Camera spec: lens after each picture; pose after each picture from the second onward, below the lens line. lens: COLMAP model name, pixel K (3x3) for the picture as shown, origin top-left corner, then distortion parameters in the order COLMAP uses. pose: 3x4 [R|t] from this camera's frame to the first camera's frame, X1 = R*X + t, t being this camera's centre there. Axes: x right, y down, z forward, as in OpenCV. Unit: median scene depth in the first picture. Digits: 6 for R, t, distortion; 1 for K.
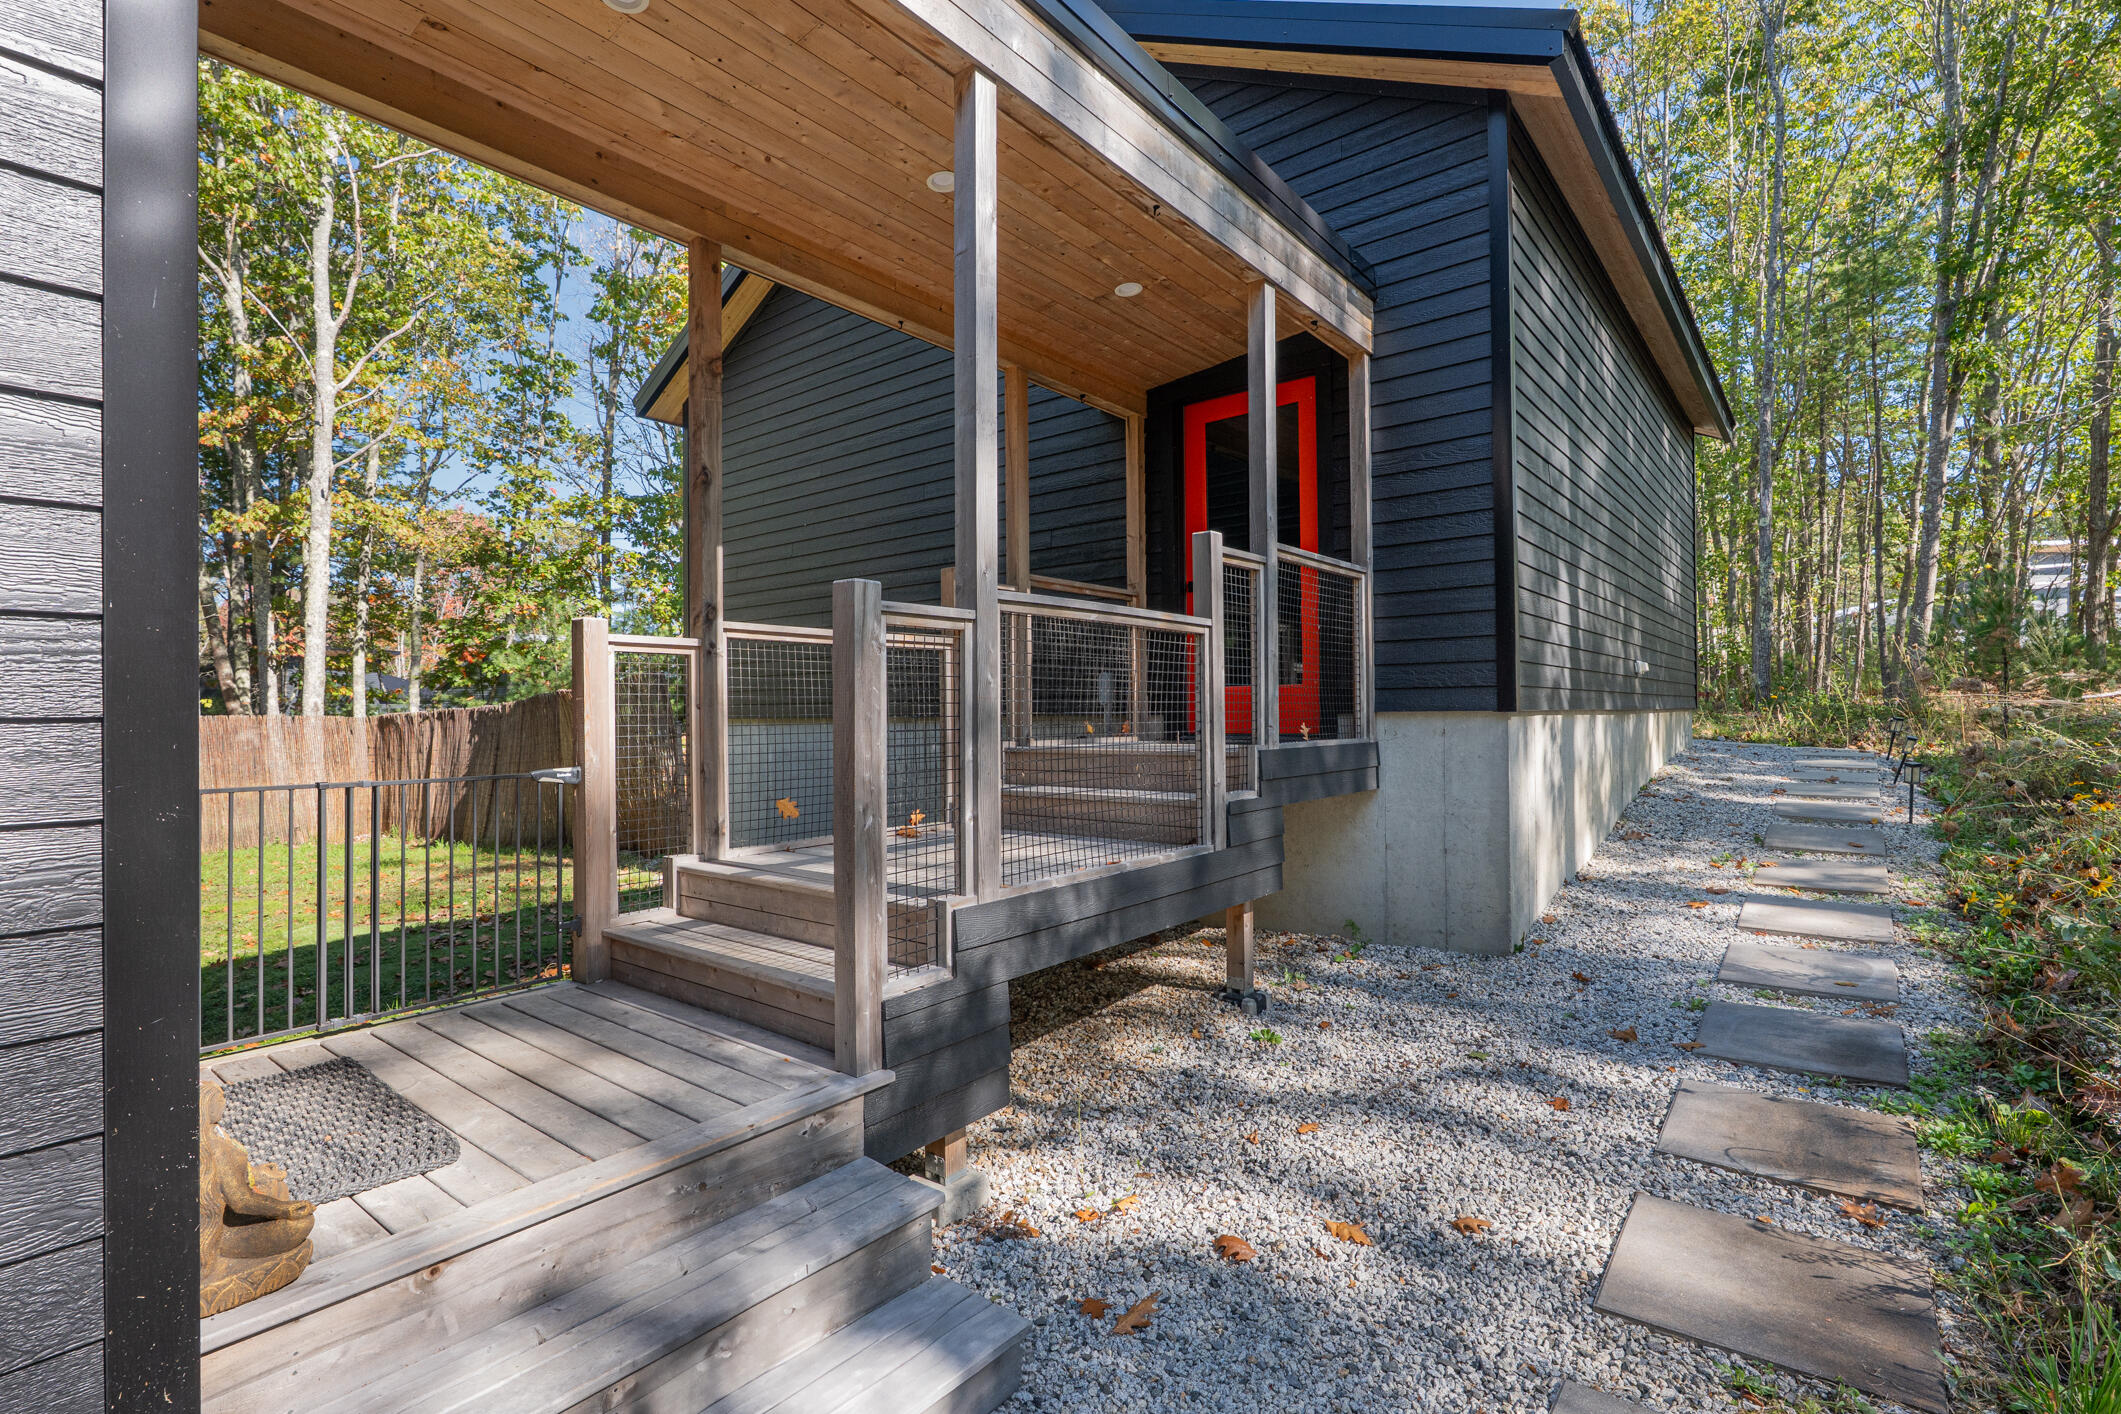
lens RADIAL K [[982.3, 0, 1059.4], [0, 982.3, 718.1], [0, 0, 1]] dist [0.009041, 0.000089]
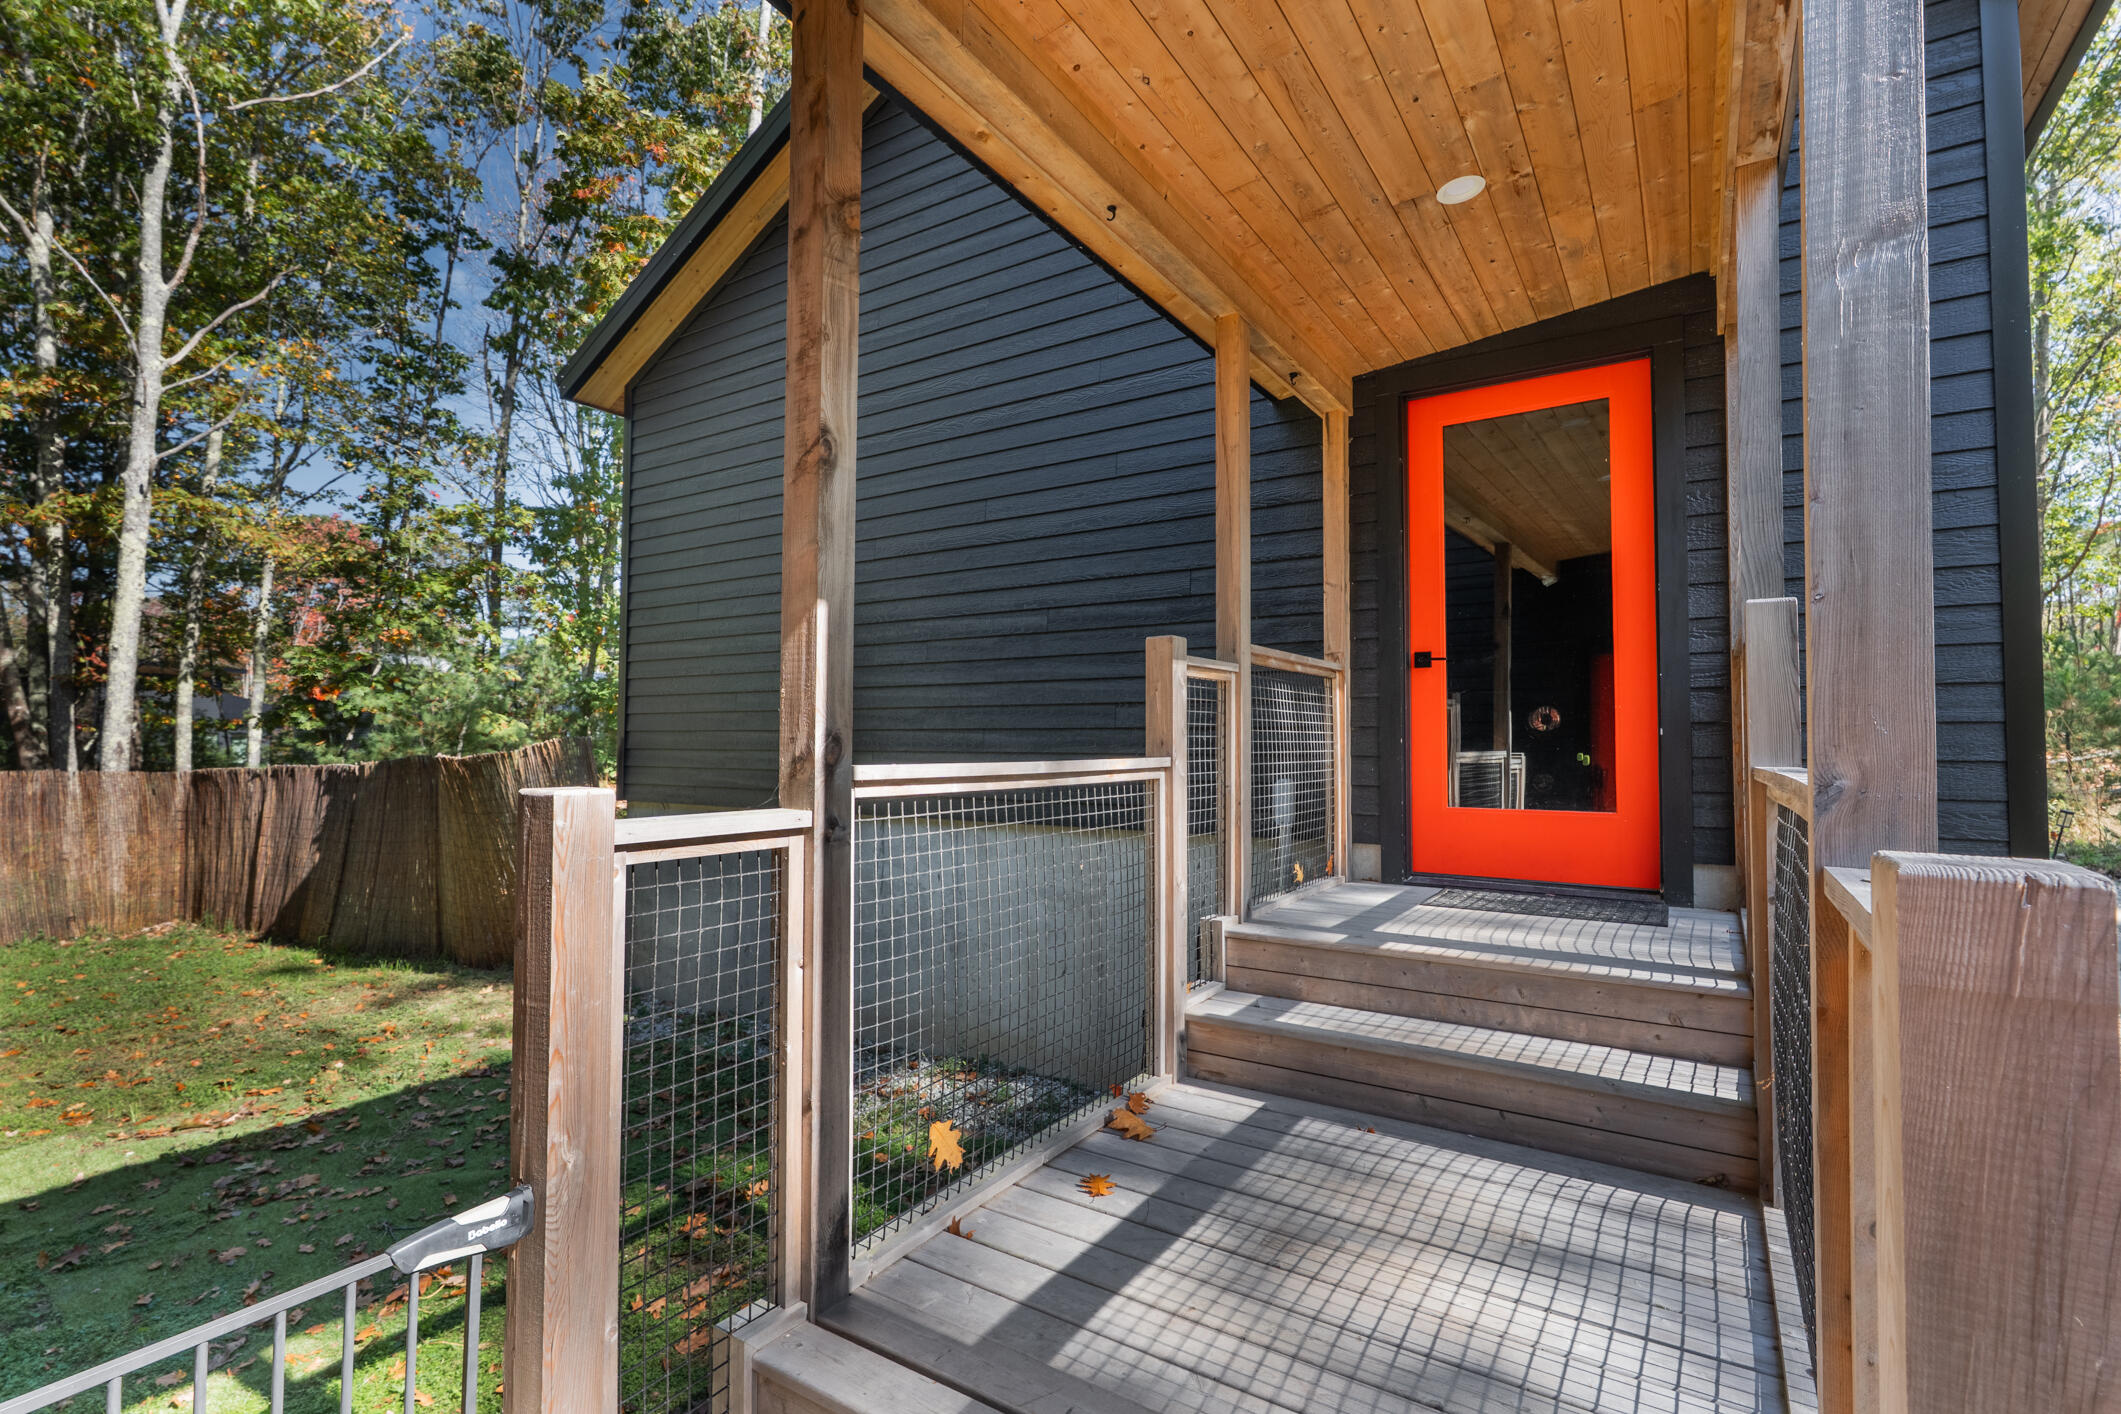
lens RADIAL K [[982.3, 0, 1055.5], [0, 982.3, 713.4], [0, 0, 1]] dist [0.009041, 0.000089]
pose [[0.995405, 0.017934, 0.094057, -0.050265], [-0.014723, 0.999289, -0.034720, -0.018786], [-0.094613, 0.033175, 0.994961, 0.092788]]
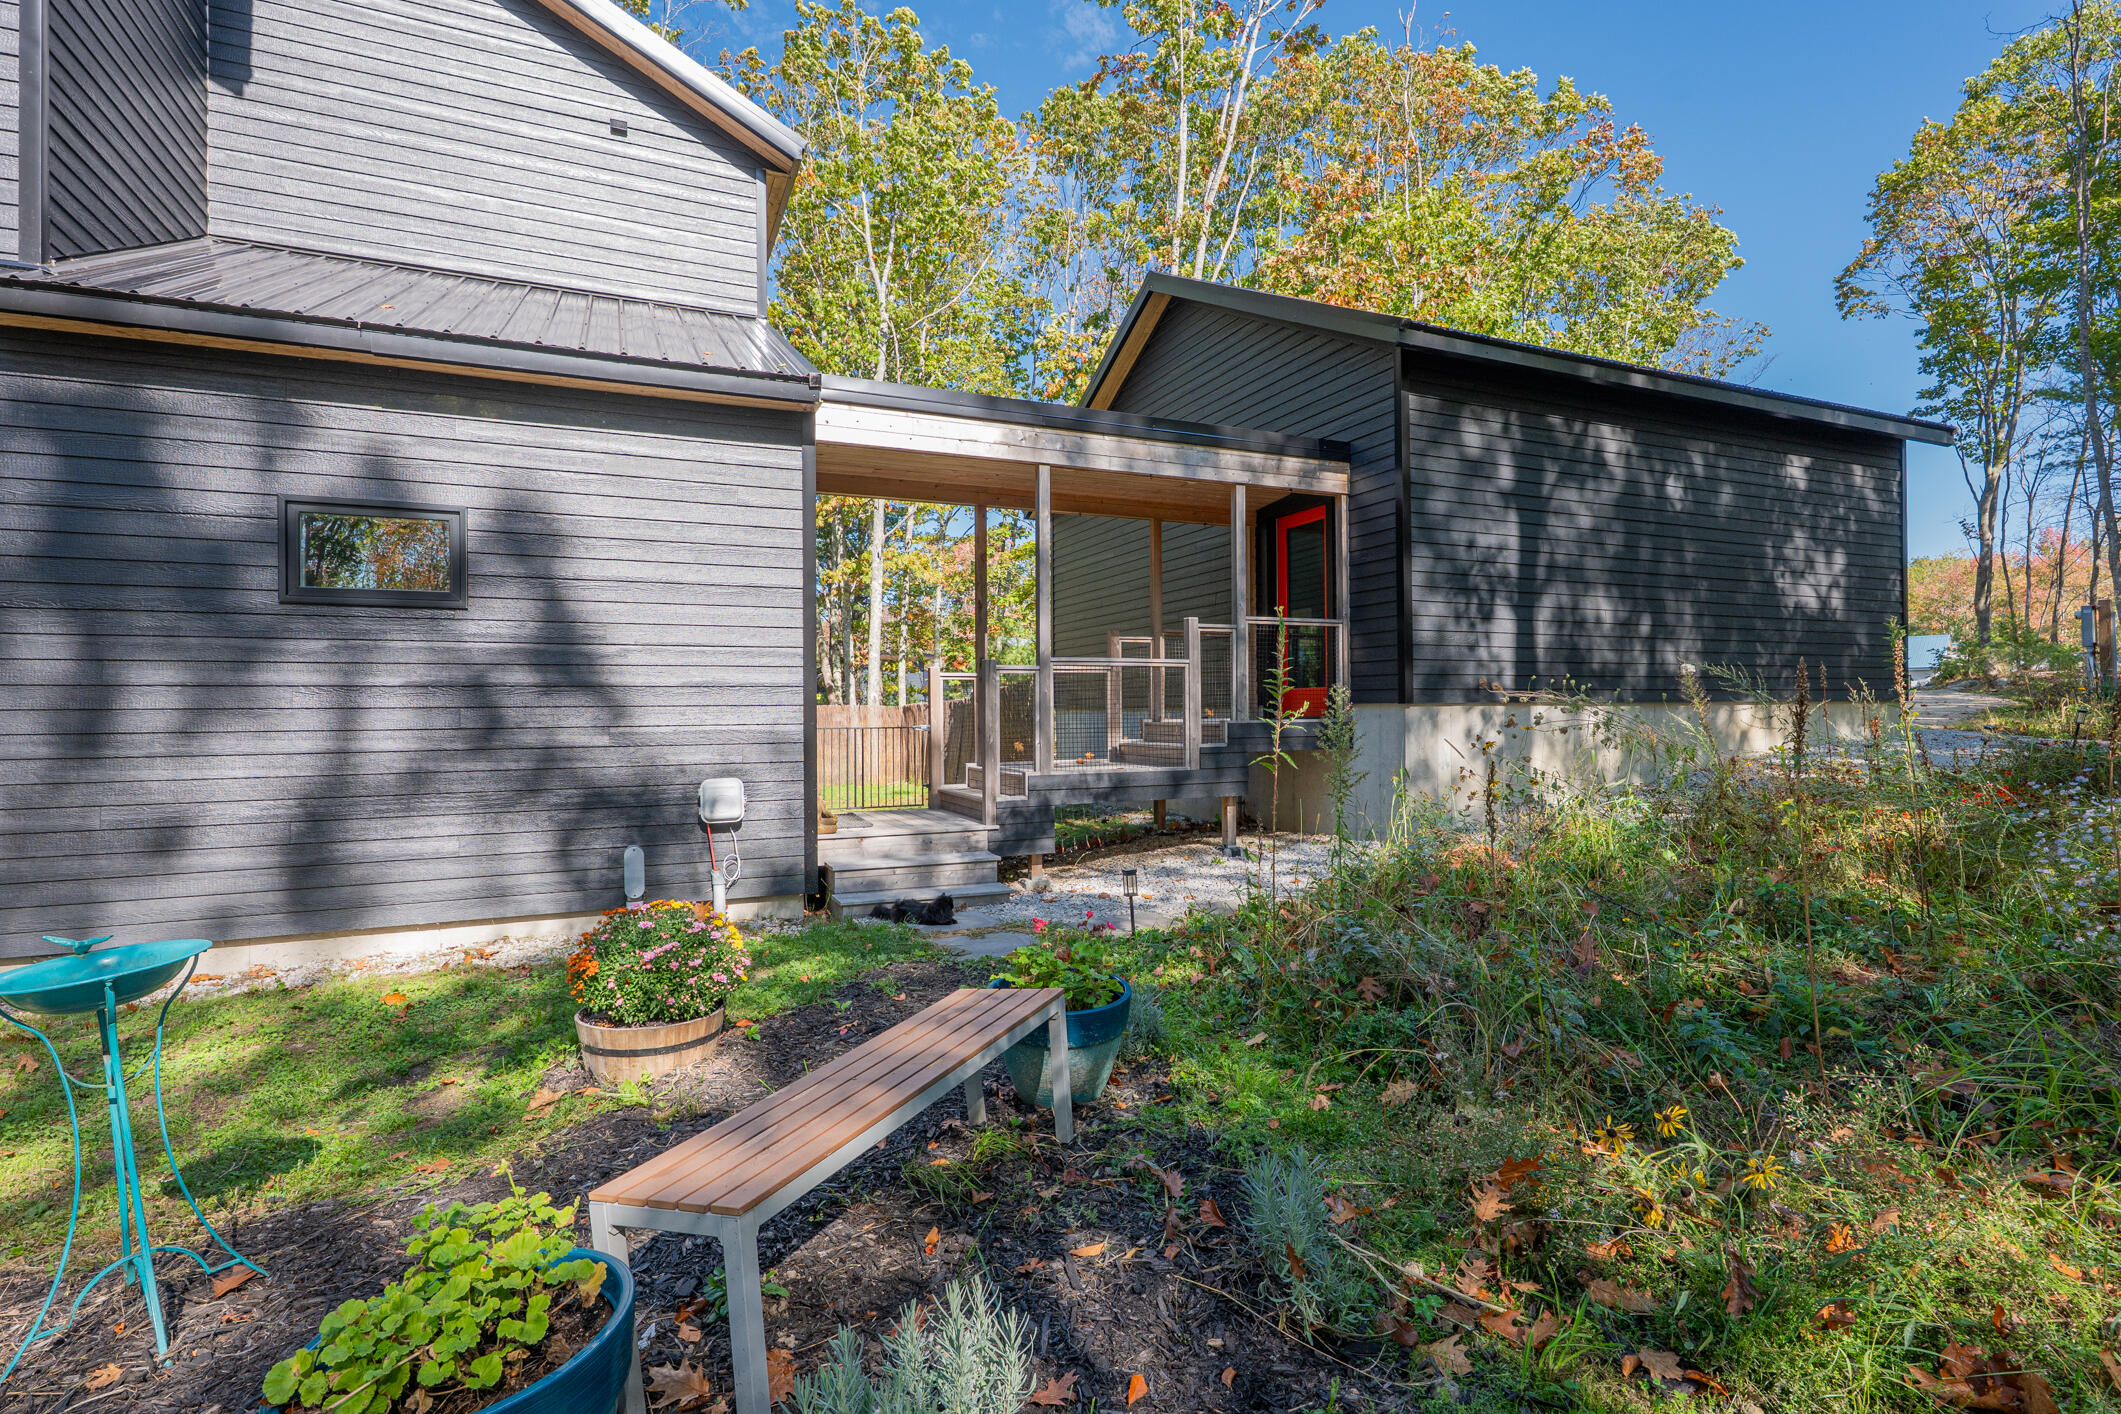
lens RADIAL K [[982.3, 0, 1055.4], [0, 982.3, 708.7], [0, 0, 1]] dist [0.009041, 0.000089]
pose [[0.890228, 0.005523, -0.455482, 0.117142], [-0.006228, 0.999981, -0.000049, 0.000738], [0.455473, 0.002880, 0.890245, -0.136895]]
